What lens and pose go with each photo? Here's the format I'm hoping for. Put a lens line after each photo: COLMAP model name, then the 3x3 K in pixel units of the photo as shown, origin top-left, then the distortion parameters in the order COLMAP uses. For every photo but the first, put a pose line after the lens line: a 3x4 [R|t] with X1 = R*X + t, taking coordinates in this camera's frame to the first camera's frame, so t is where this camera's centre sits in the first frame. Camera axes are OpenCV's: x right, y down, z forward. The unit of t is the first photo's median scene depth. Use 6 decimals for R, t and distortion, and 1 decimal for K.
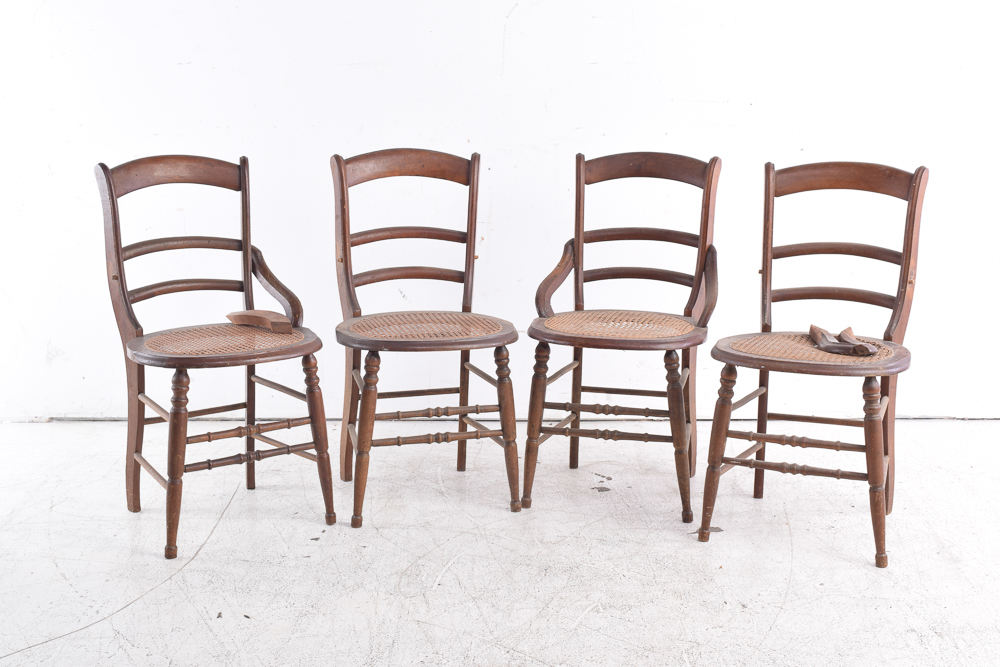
lens RADIAL K [[1380.9, 0, 503.4], [0, 1380.9, 331.2], [0, 0, 1]] dist [-0.028602, 0.000000]
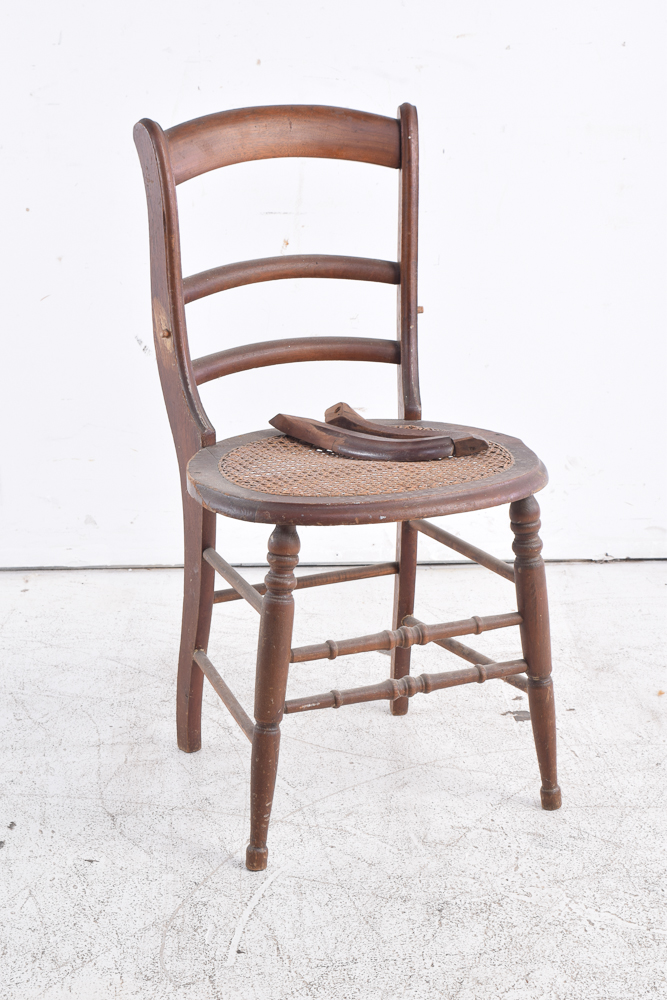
lens RADIAL K [[2043.9, 0, 324.6], [0, 2043.9, 513.7], [0, 0, 1]] dist [0.053938, 0.000000]
pose [[0.999536, -0.015991, 0.025910, -0.026238], [0.013315, 0.994860, 0.100380, -0.047482], [-0.027382, -0.099989, 0.994612, 0.206812]]
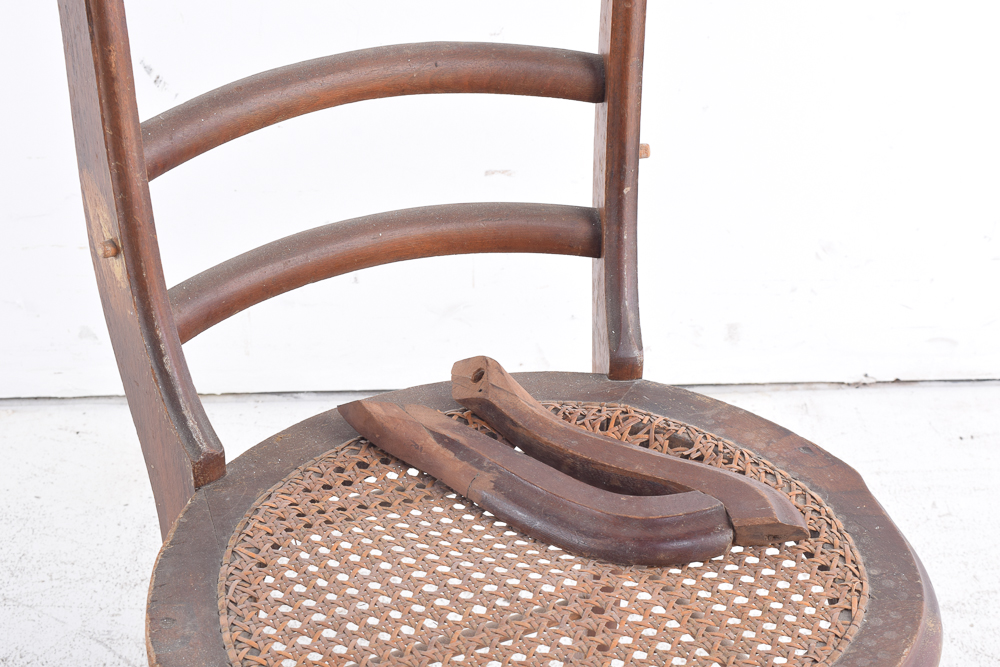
lens RADIAL K [[1703.8, 0, 502.1], [0, 1703.8, 331.5], [0, 0, 1]] dist [0.006611, 0.000000]
pose [[0.998176, -0.019401, 0.057161, -0.014469], [0.000260, 0.948318, 0.317320, -0.116237], [-0.060363, -0.316727, 0.946594, 0.670433]]
